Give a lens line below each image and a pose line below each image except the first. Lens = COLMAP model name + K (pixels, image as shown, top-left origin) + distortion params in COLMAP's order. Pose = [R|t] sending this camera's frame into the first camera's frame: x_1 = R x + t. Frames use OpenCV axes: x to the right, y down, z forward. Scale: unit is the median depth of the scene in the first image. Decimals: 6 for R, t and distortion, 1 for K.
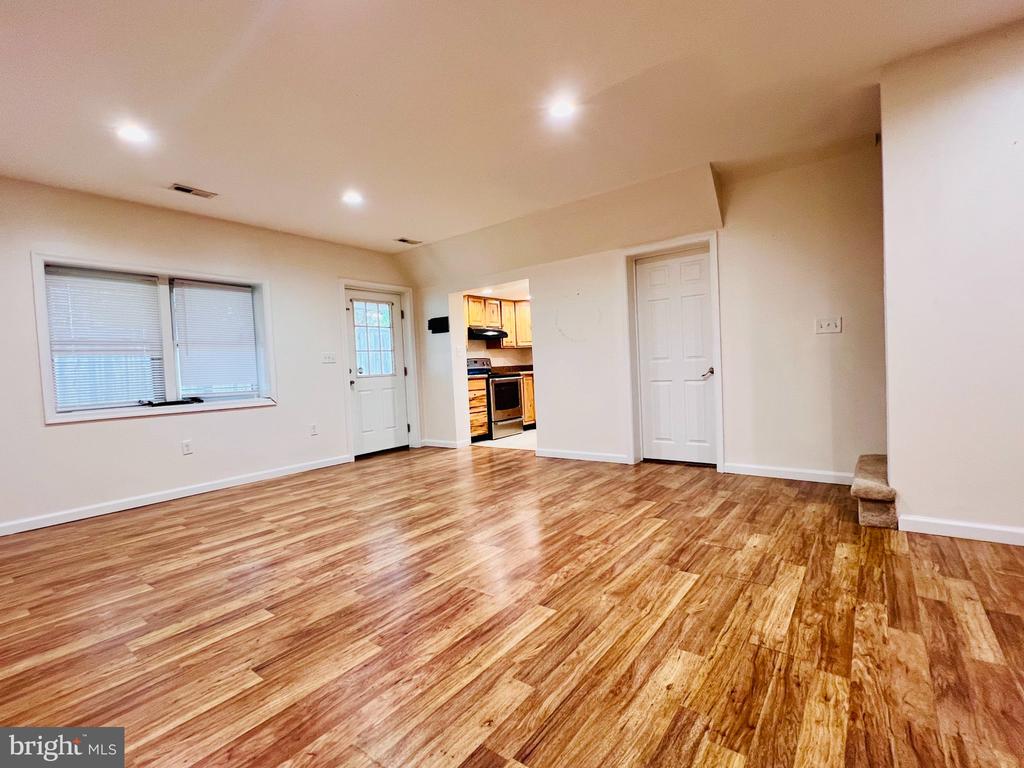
lens RADIAL K [[472.9, 0, 512.0], [0, 472.9, 384.0], [0, 0, 1]] dist [-0.001973, -0.000169]
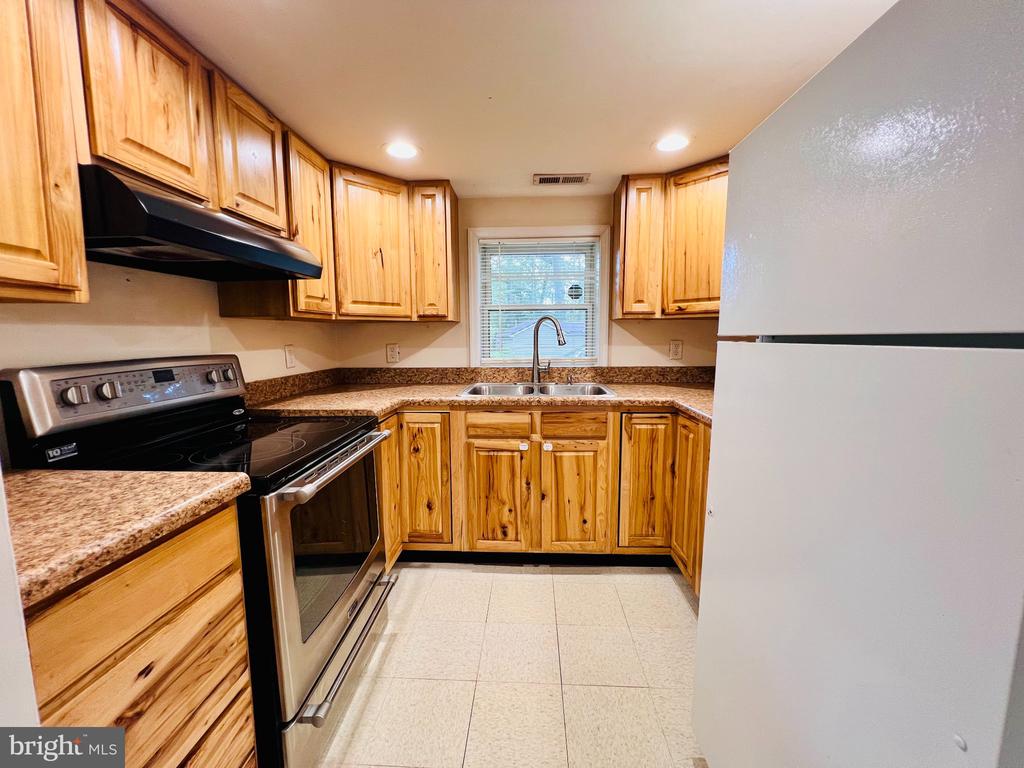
lens RADIAL K [[411.2, 0, 509.0], [0, 411.2, 383.4], [0, 0, 1]] dist [-0.000629, 0.000192]
pose [[0.831455, -0.020956, 0.555197, -0.048646], [-0.014291, 0.998151, 0.059078, -0.054020], [-0.555409, -0.057055, 0.829618, 0.737996]]
